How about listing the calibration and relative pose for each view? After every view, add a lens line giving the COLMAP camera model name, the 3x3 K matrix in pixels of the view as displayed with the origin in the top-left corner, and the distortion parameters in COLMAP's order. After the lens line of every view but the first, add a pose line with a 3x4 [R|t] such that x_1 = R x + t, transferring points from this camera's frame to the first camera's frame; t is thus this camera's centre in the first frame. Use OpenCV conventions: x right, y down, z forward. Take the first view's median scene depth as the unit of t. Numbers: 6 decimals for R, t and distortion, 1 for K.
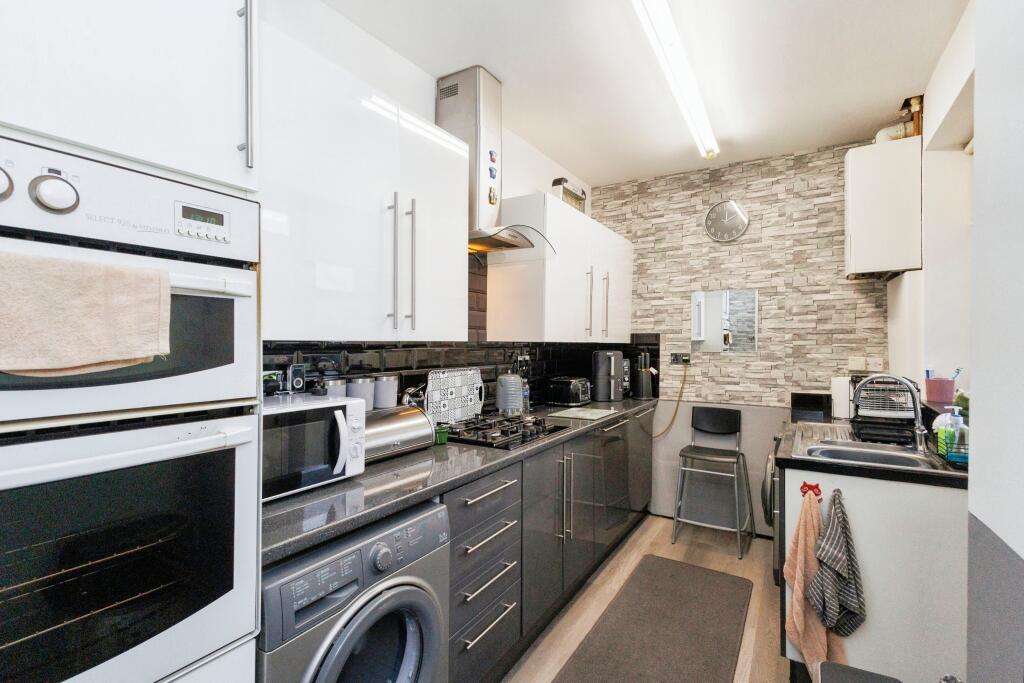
lens RADIAL K [[475.7, 0, 507.0], [0, 475.7, 347.5], [0, 0, 1]] dist [0.005799, -0.001036]
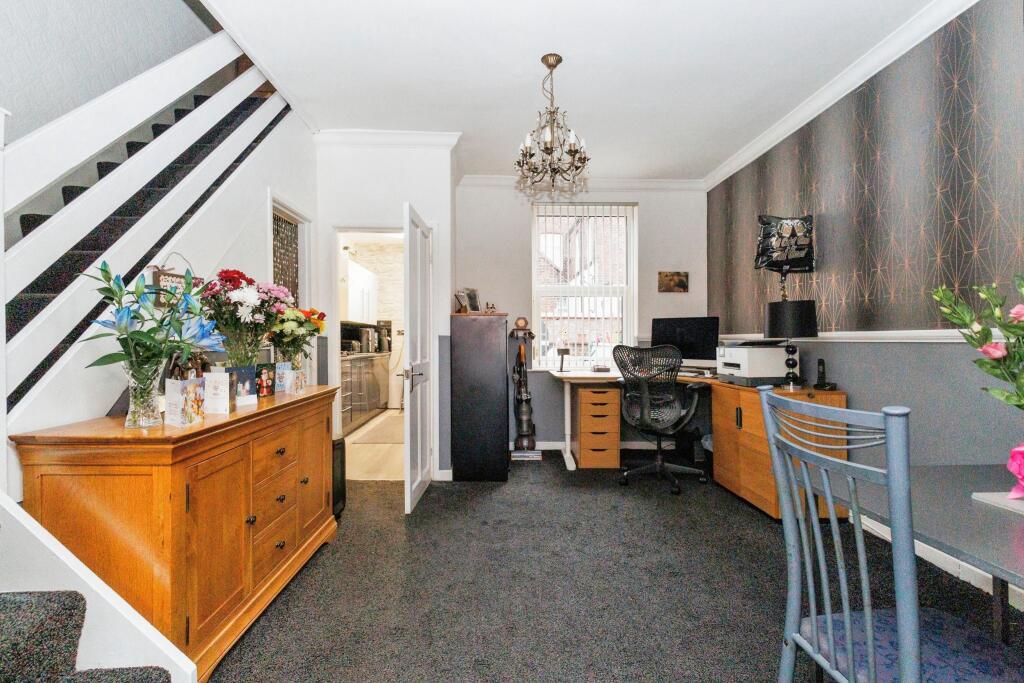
lens RADIAL K [[475.7, 0, 512.4], [0, 475.7, 341.6], [0, 0, 1]] dist [0.005799, -0.001036]
pose [[0.832131, -0.008135, 0.554519, -0.570633], [0.014568, 0.999868, -0.007194, 0.123279], [-0.554387, 0.014064, 0.832140, -1.481854]]
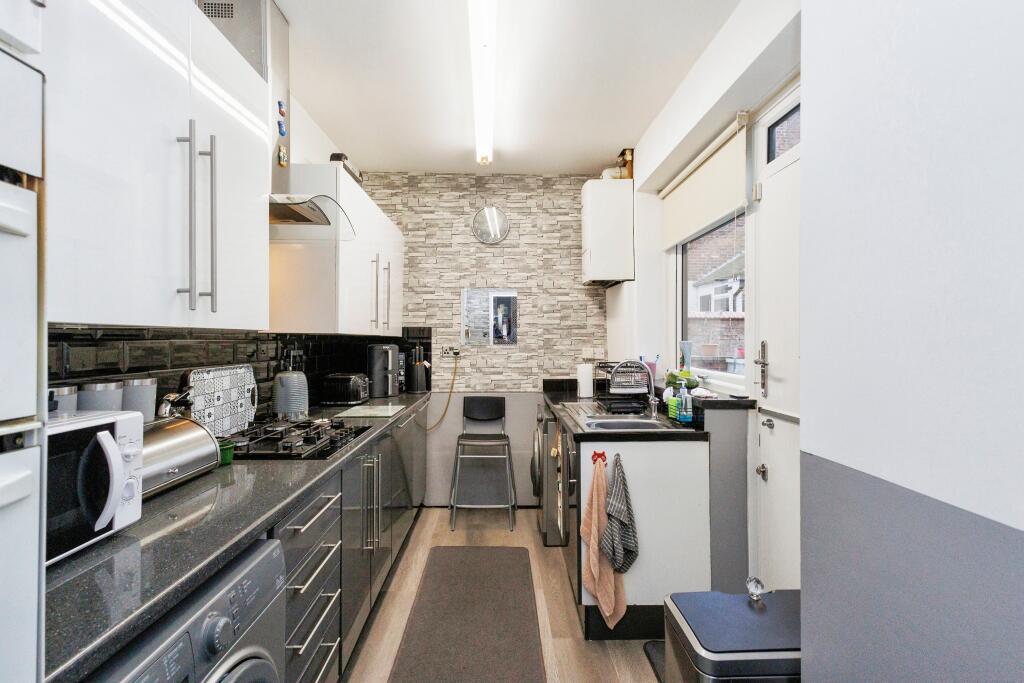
lens RADIAL K [[475.7, 0, 509.7], [0, 475.7, 340.8], [0, 0, 1]] dist [0.005799, -0.001036]
pose [[0.839224, -0.001671, 0.543783, -0.135347], [0.004991, 0.999977, -0.004630, 0.007659], [-0.543762, 0.006599, 0.839213, 0.082306]]
